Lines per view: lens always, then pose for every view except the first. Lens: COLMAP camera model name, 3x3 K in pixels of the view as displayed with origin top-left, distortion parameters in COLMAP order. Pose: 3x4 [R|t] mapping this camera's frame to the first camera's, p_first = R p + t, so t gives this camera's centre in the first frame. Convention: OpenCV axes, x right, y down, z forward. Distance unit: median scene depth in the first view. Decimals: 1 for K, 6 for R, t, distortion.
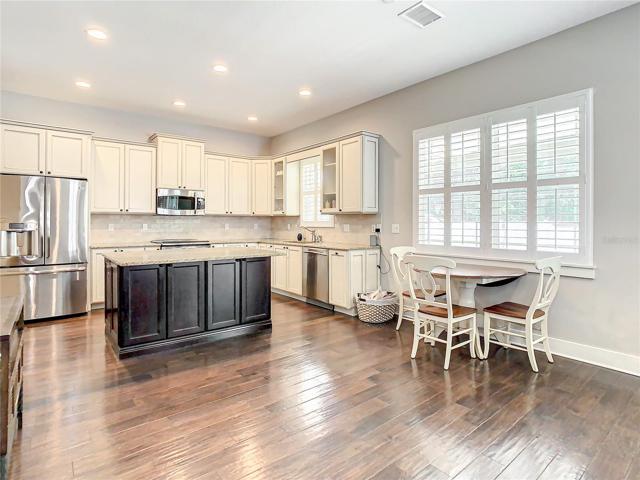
lens RADIAL K [[340.6, 0, 324.3], [0, 340.6, 223.1], [0, 0, 1]] dist [-0.016058, 0.001355]
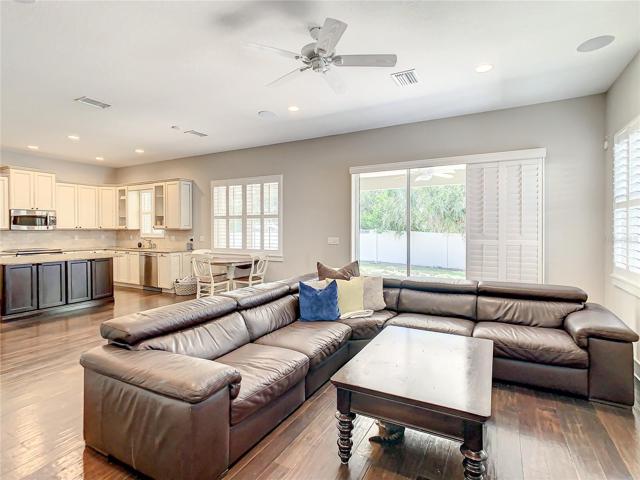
lens RADIAL K [[327.8, 0, 317.9], [0, 327.8, 232.5], [0, 0, 1]] dist [0.002642, 0.001401]
pose [[0.929539, -0.007785, 0.368641, 0.133661], [0.003112, 0.999907, 0.013269, -0.030715], [-0.368710, -0.011187, 0.929477, -0.621073]]
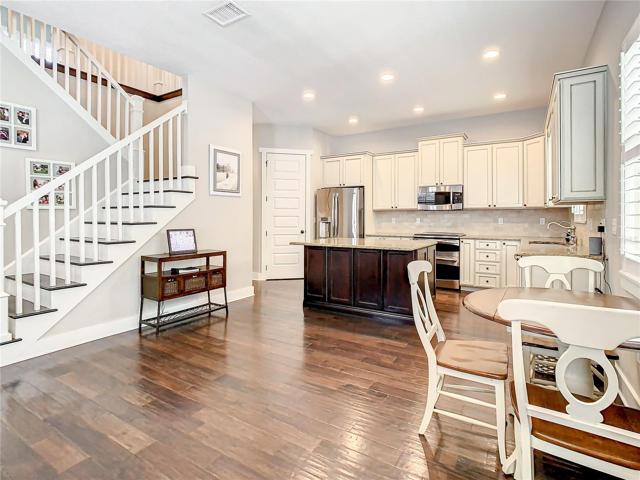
lens RADIAL K [[341.2, 0, 320.0], [0, 341.2, 219.0], [0, 0, 1]] dist [-0.018299, 0.000231]
pose [[0.322879, 0.002623, -0.946437, 0.525459], [-0.000410, 0.999996, 0.002631, 0.002568], [0.946440, -0.000462, 0.322879, 0.339202]]
